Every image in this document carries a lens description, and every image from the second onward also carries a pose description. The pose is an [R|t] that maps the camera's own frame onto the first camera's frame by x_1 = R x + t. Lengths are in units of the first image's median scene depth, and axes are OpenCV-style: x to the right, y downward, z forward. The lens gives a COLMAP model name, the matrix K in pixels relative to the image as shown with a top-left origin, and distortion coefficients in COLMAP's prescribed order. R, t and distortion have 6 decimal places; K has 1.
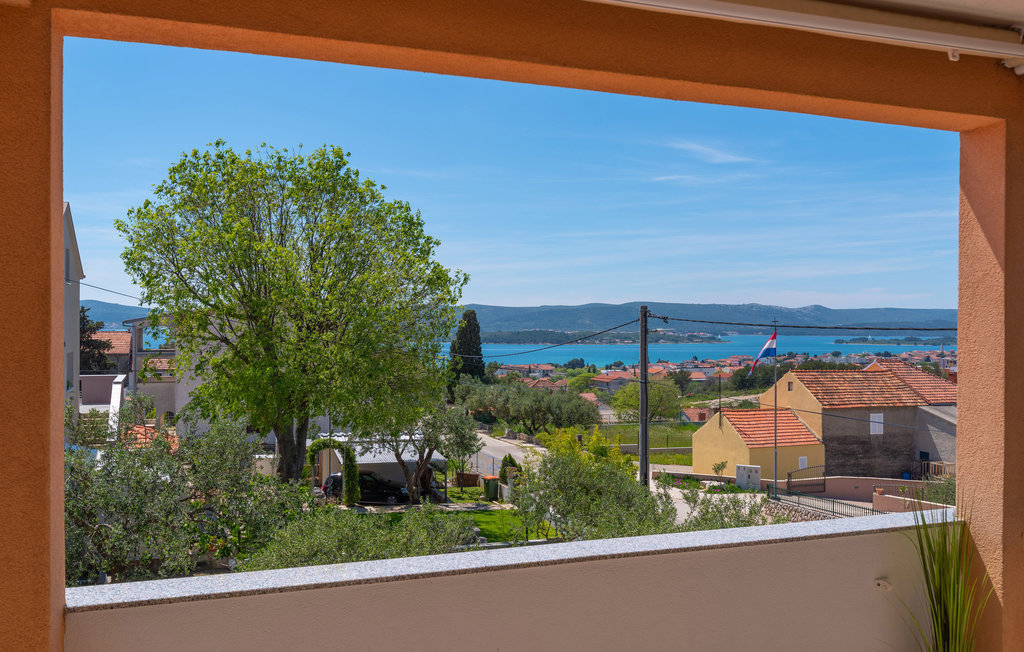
lens RADIAL K [[885.5, 0, 512.9], [0, 885.5, 311.7], [0, 0, 1]] dist [-0.008610, 0.002881]
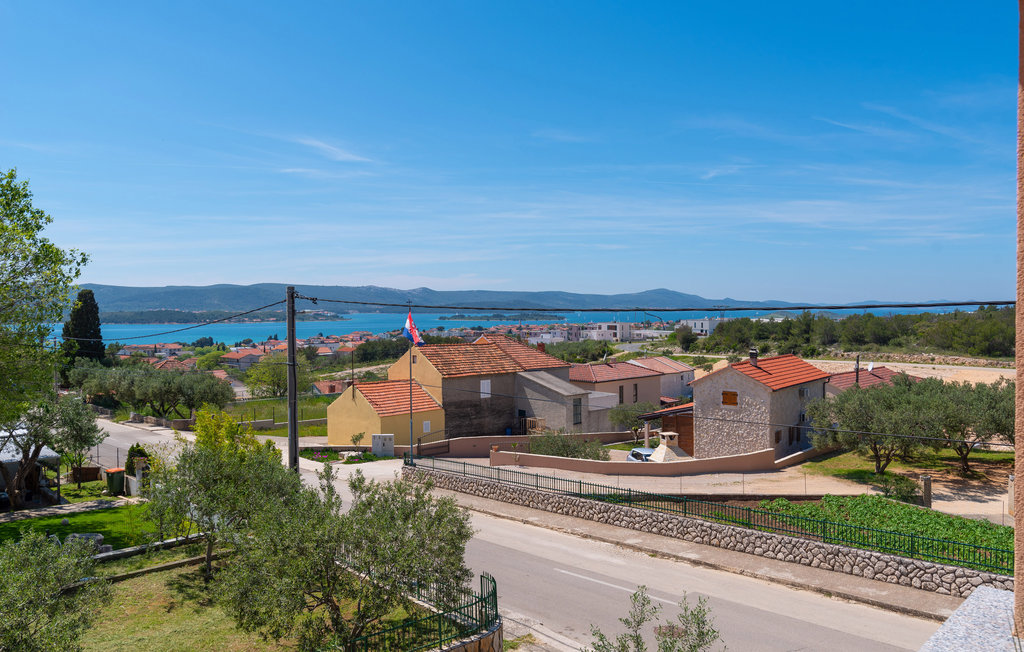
lens RADIAL K [[746.7, 0, 513.0], [0, 746.7, 316.6], [0, 0, 1]] dist [0.002214, 0.004034]
pose [[0.891336, -0.009484, 0.453244, -0.005916], [-0.005021, 0.999513, 0.030787, -0.000175], [-0.453316, -0.029717, 0.890855, 0.100835]]
